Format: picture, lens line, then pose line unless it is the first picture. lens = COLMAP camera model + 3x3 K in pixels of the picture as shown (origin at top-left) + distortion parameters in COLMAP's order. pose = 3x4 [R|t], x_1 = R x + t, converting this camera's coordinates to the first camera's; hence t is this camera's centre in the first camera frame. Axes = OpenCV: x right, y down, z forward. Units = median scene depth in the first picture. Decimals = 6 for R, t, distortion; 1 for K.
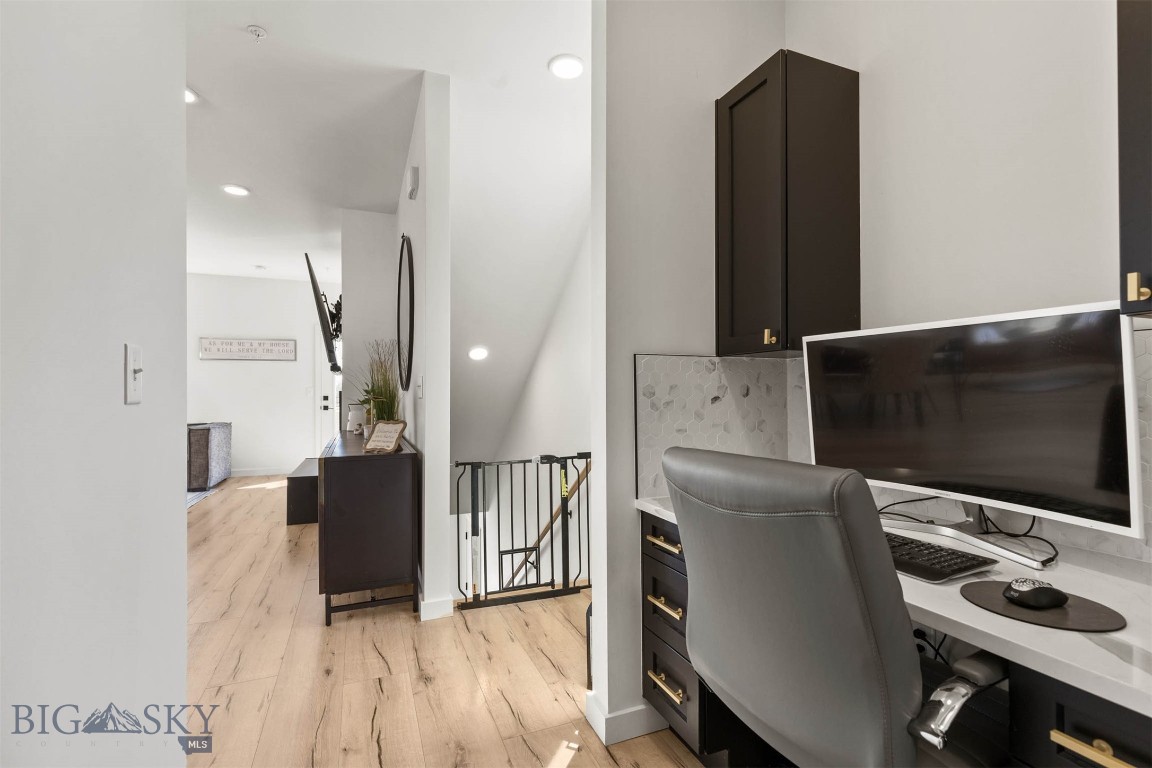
lens RADIAL K [[521.6, 0, 574.3], [0, 521.6, 391.4], [0, 0, 1]] dist [0.012889, -0.001686]
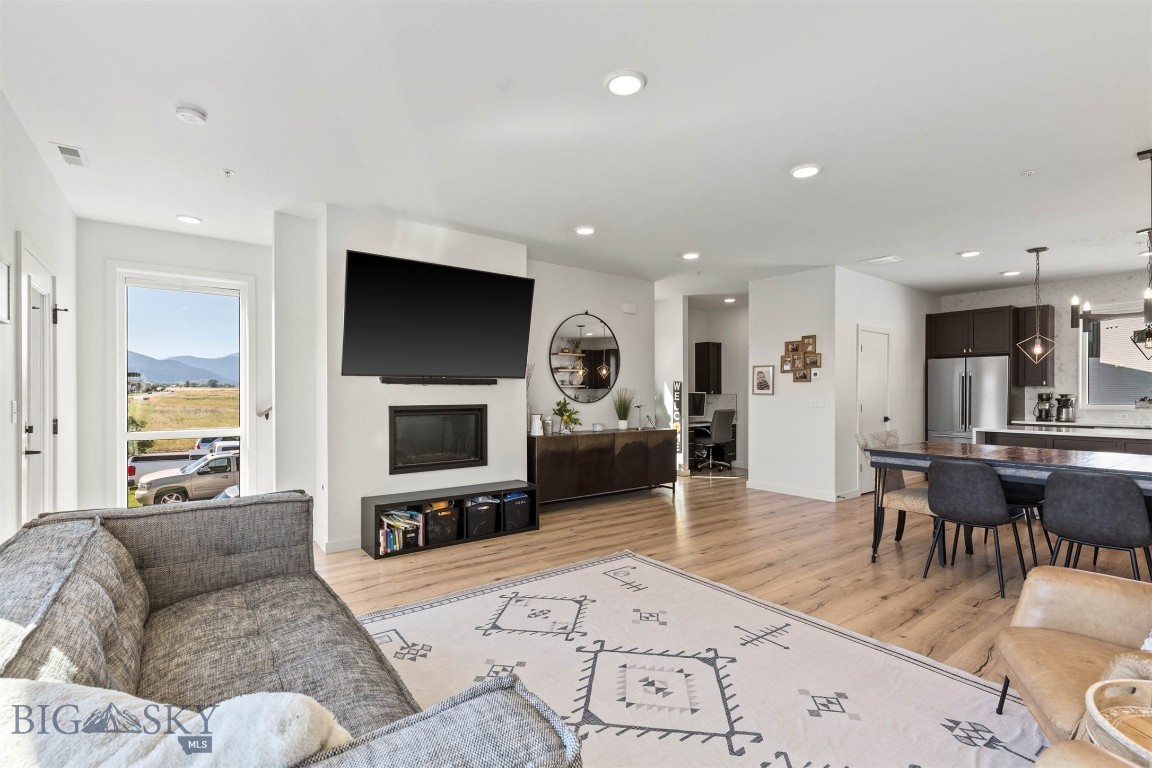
lens RADIAL K [[521.6, 0, 579.6], [0, 521.6, 392.5], [0, 0, 1]] dist [0.012889, -0.001686]
pose [[-0.264848, 0.011078, 0.964227, -1.026925], [-0.002771, 0.999921, -0.012249, -0.009494], [-0.964286, -0.005916, -0.264796, 0.767979]]
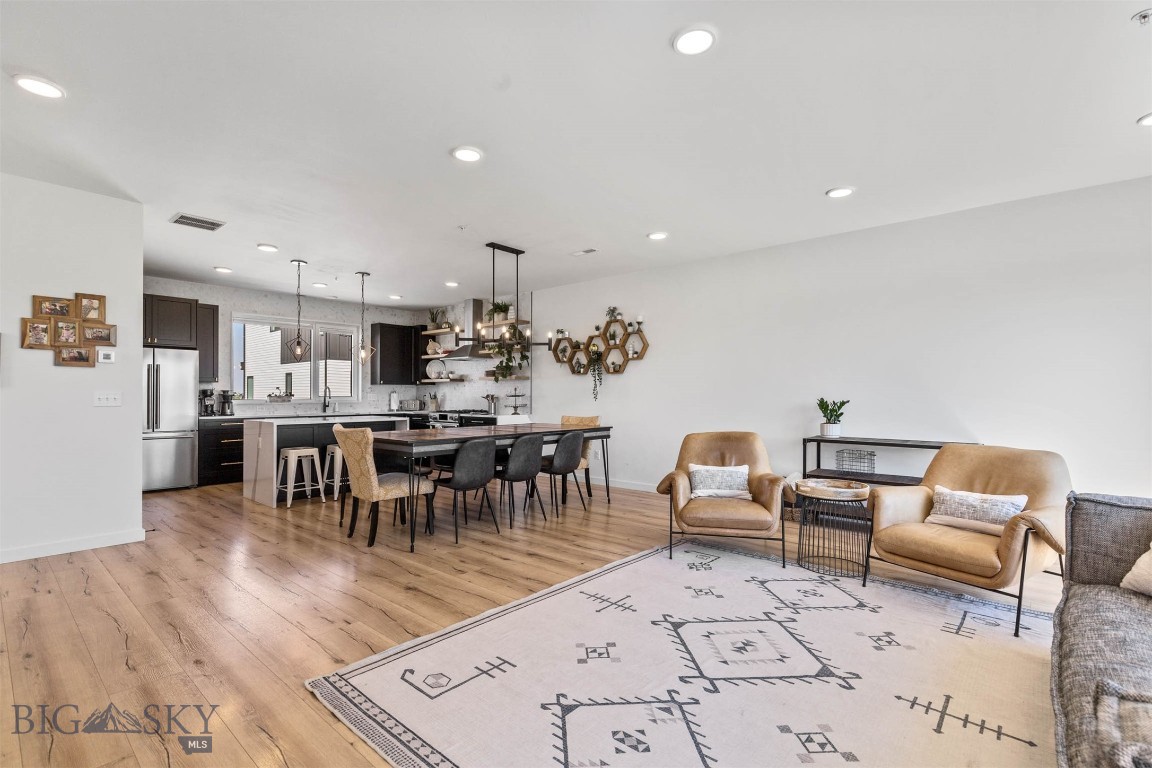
lens RADIAL K [[521.6, 0, 572.5], [0, 521.6, 393.9], [0, 0, 1]] dist [0.012889, -0.001686]
pose [[-0.895888, 0.005473, -0.444246, -0.472861], [0.007988, 0.999961, -0.003790, -0.004008], [0.444208, -0.006944, -0.895897, 0.903151]]
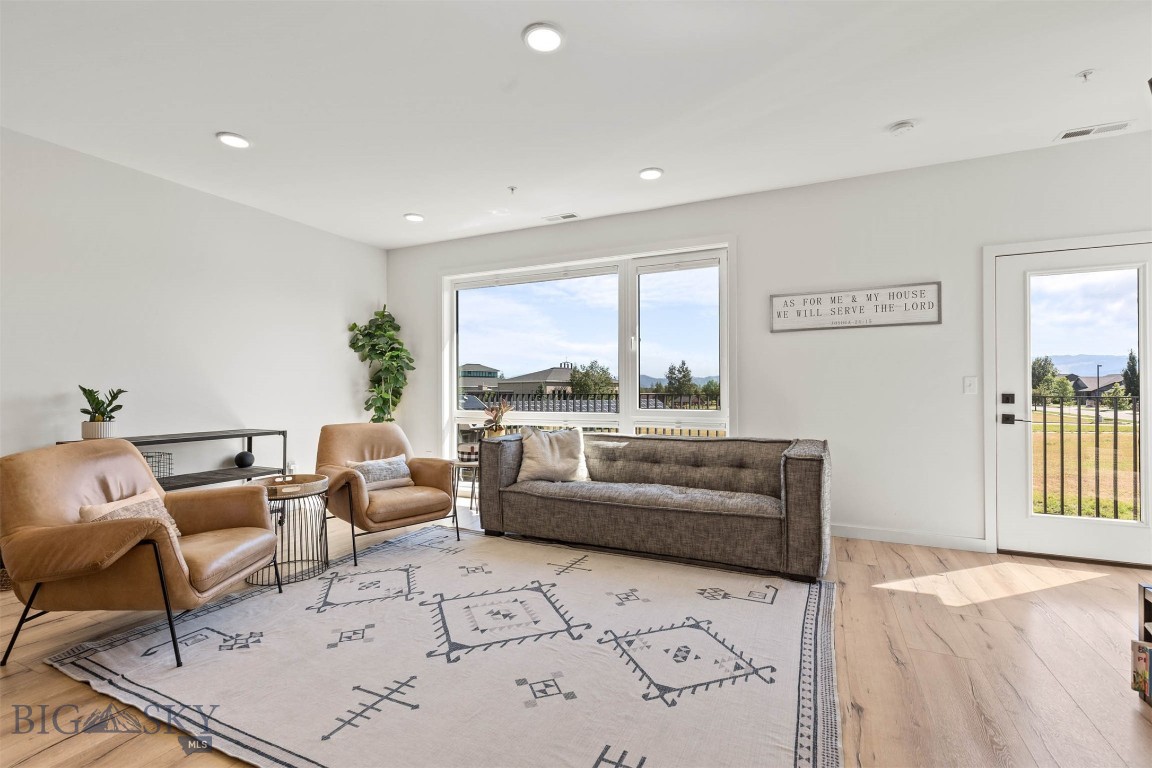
lens RADIAL K [[521.6, 0, 575.4], [0, 521.6, 384.1], [0, 0, 1]] dist [0.012889, -0.001686]
pose [[0.675830, -0.001564, -0.737055, -0.420191], [-0.000468, 0.999997, -0.002550, 0.001487], [0.737057, 0.002068, 0.675827, 0.425161]]
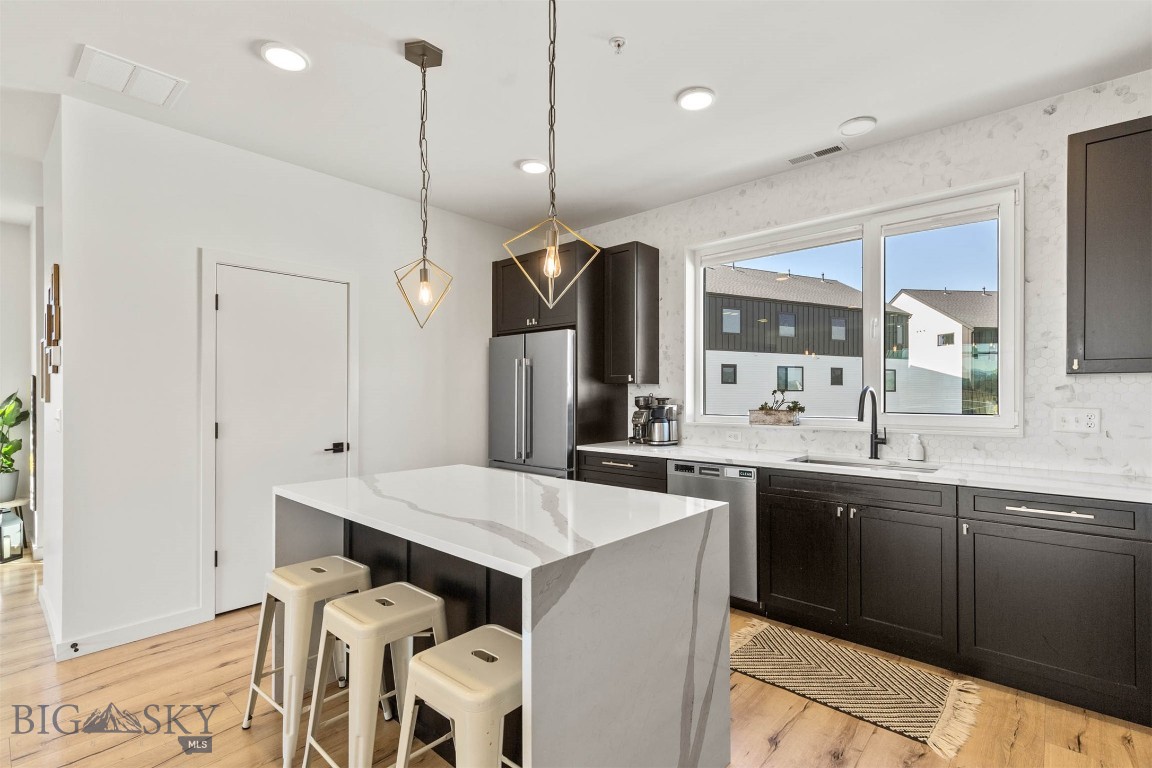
lens RADIAL K [[521.6, 0, 579.2], [0, 521.6, 387.8], [0, 0, 1]] dist [0.012889, -0.001686]
pose [[-0.434862, 0.017183, 0.900333, -0.785471], [-0.000070, 0.999817, -0.019116, -0.021250], [-0.900497, -0.008375, -0.434781, -0.047073]]
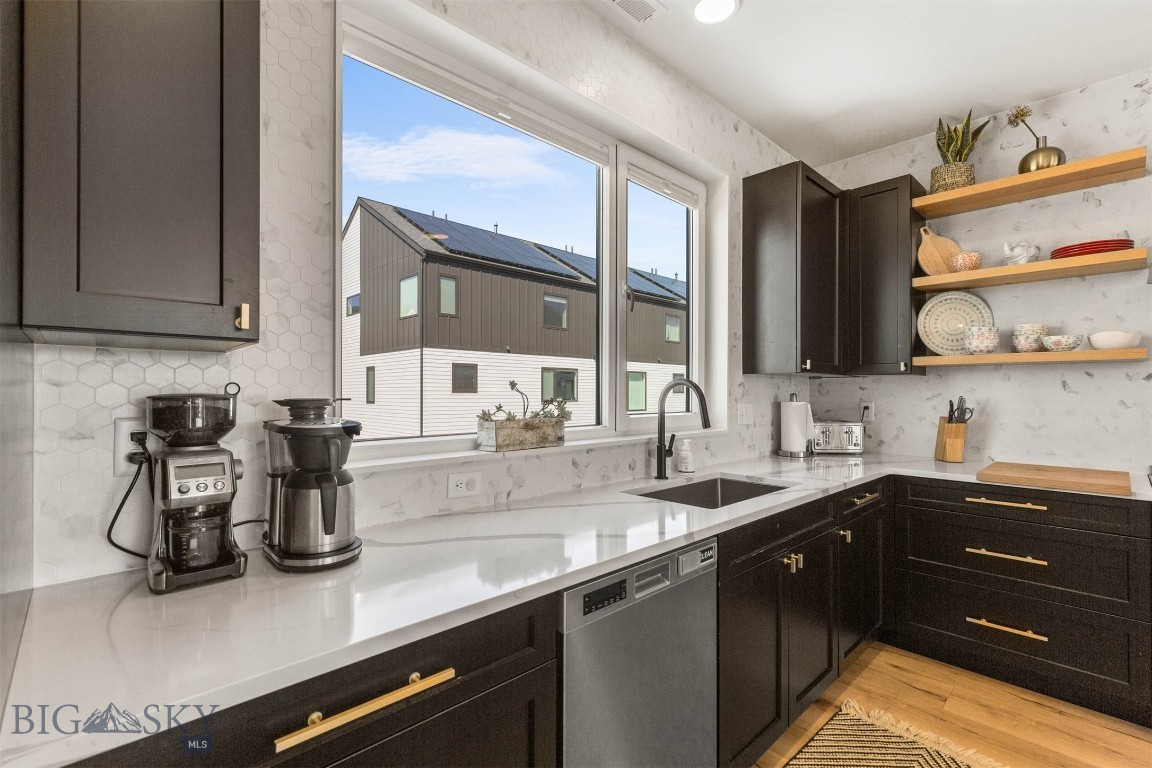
lens RADIAL K [[521.6, 0, 578.9], [0, 521.6, 389.3], [0, 0, 1]] dist [0.012889, -0.001686]
pose [[-0.930613, 0.003740, -0.365986, -0.333425], [0.007222, 0.999941, -0.008145, -0.022336], [0.365934, -0.010223, -0.930585, -0.184108]]
